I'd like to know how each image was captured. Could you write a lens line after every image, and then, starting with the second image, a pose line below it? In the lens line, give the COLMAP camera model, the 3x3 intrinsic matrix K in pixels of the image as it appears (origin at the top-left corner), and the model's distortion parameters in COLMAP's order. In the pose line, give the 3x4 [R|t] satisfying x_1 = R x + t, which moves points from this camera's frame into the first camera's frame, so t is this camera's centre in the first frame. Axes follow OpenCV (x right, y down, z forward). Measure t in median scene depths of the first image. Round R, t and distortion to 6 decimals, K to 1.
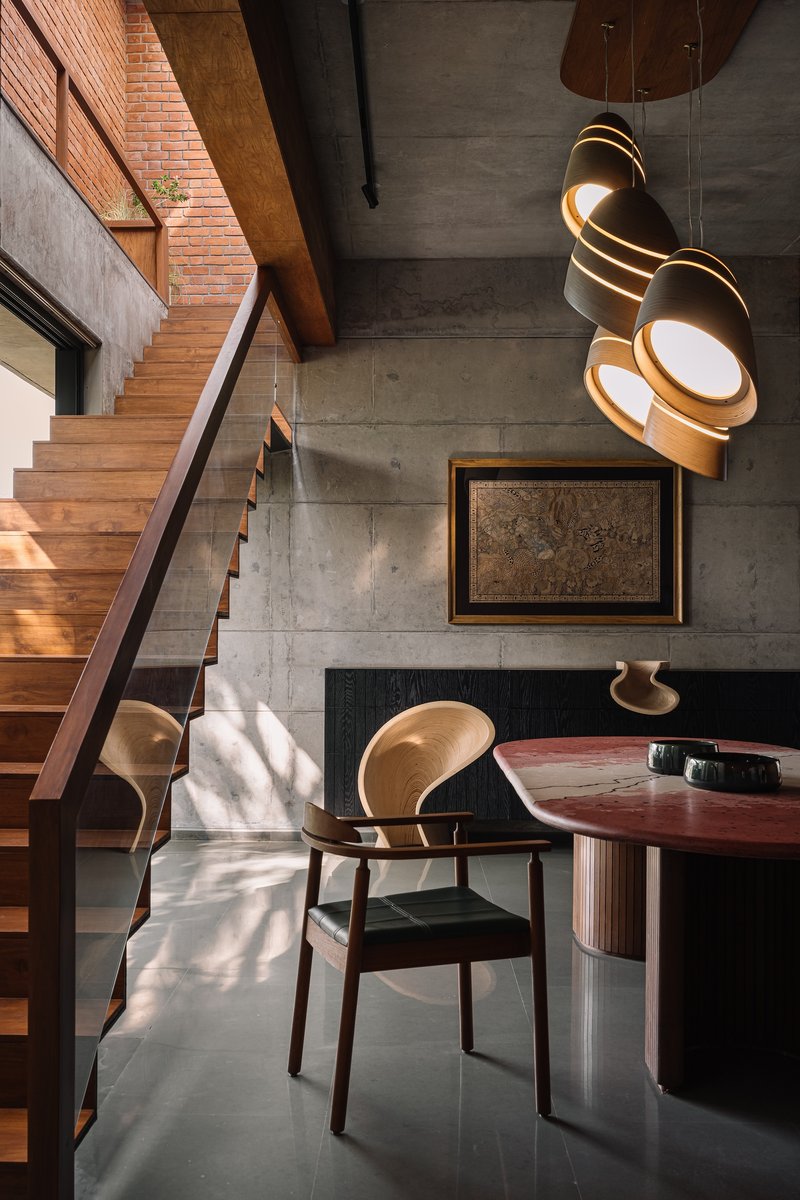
lens RADIAL K [[1306.6, 0, 396.6], [0, 1306.6, 599.6], [0, 0, 1]] dist [0.004130, 0.000000]
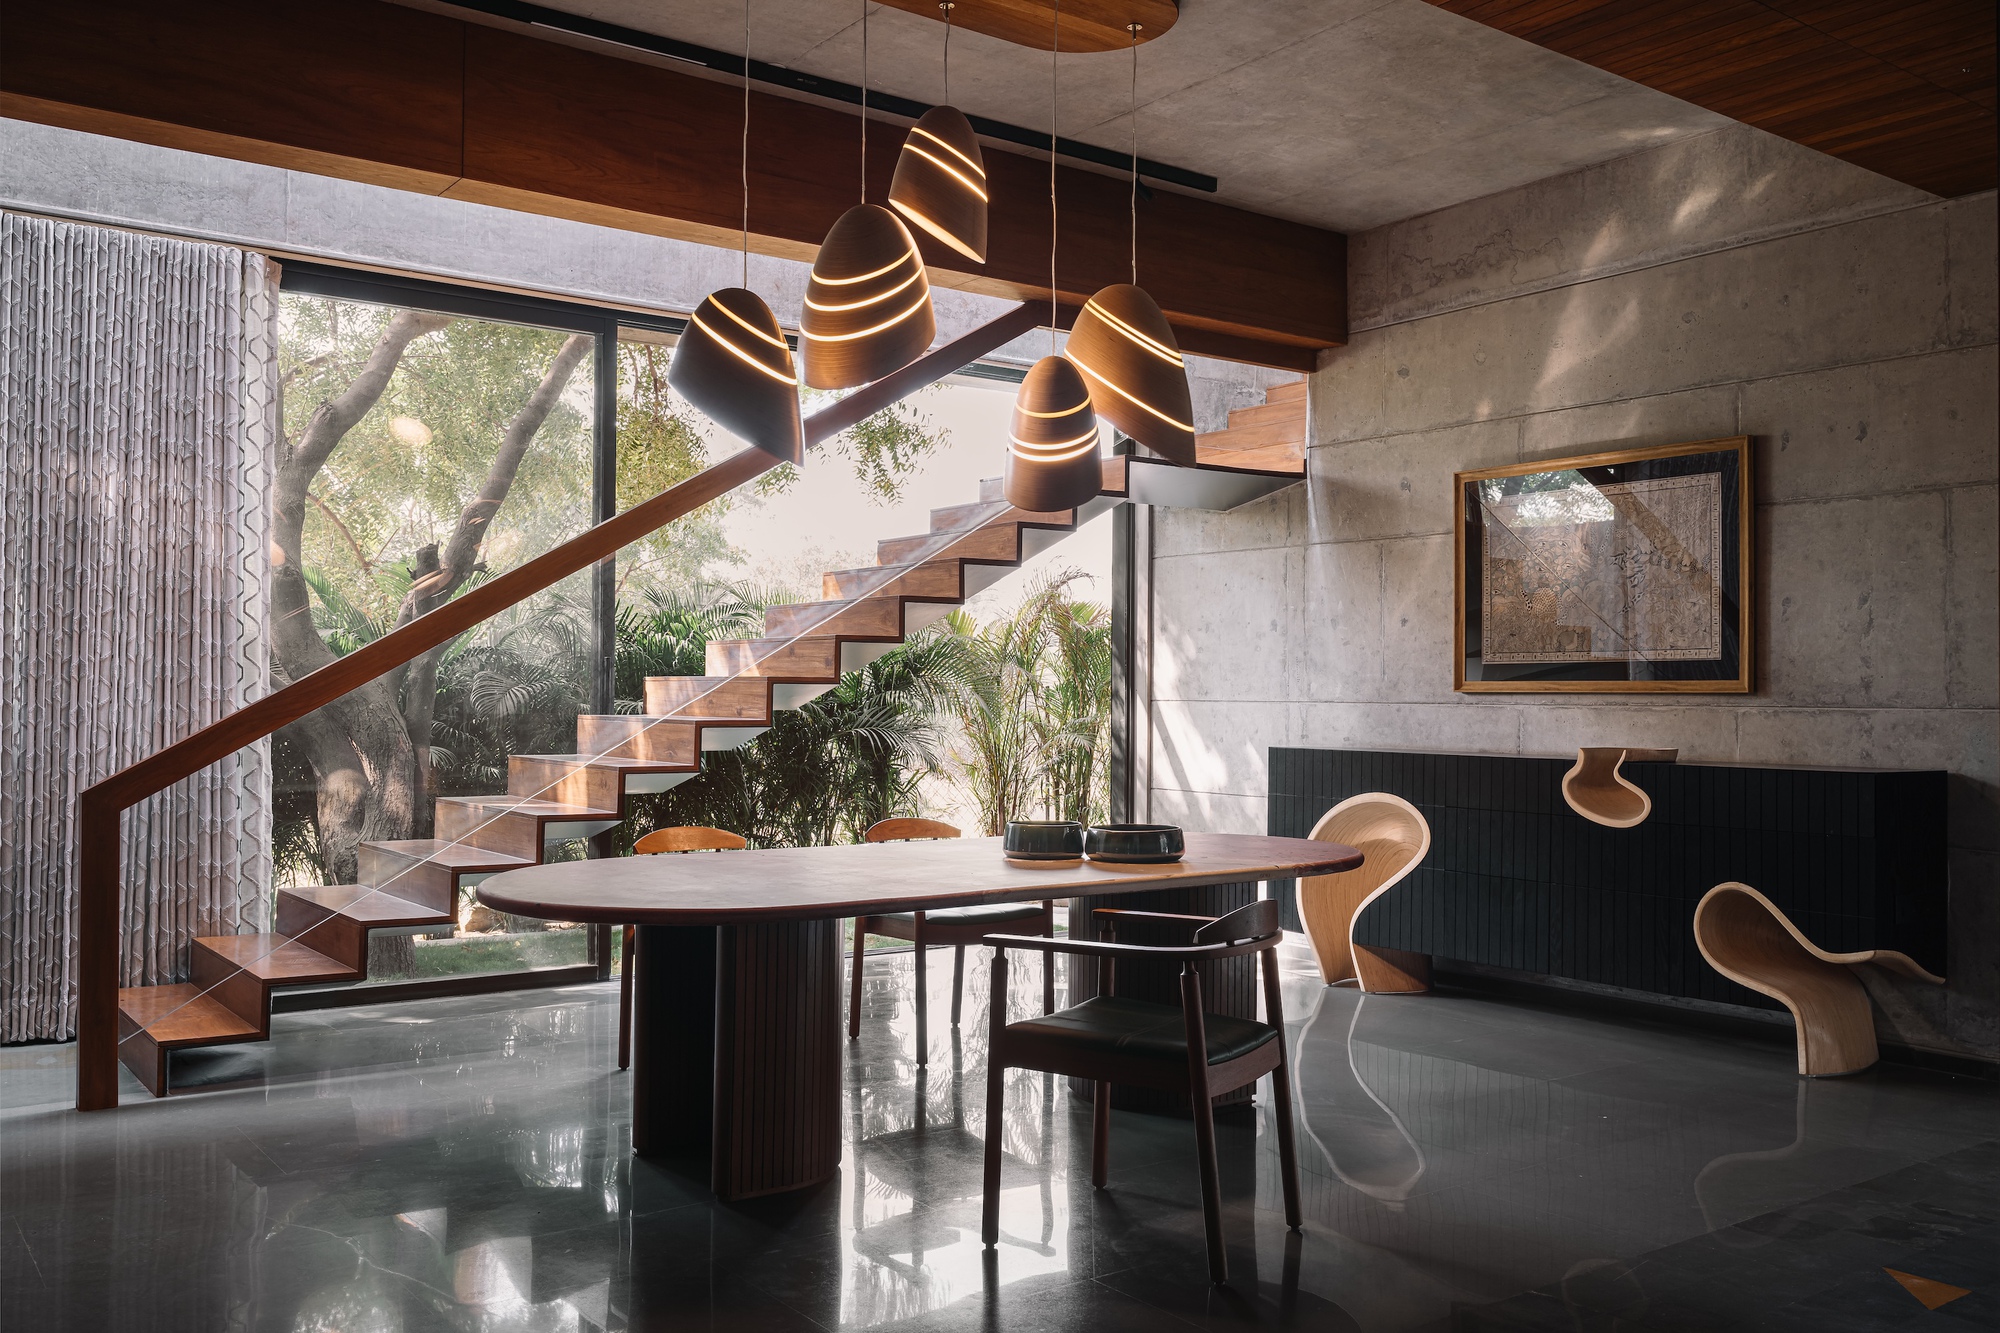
lens RADIAL K [[1731.2, 0, 1005.4], [0, 1731.2, 665.0], [0, 0, 1]] dist [0.009353, 0.007027]
pose [[0.609446, -0.013372, -0.792715, 0.666124], [0.010461, 0.999906, -0.008825, 0.008617], [0.792759, -0.002914, 0.609528, 0.191687]]
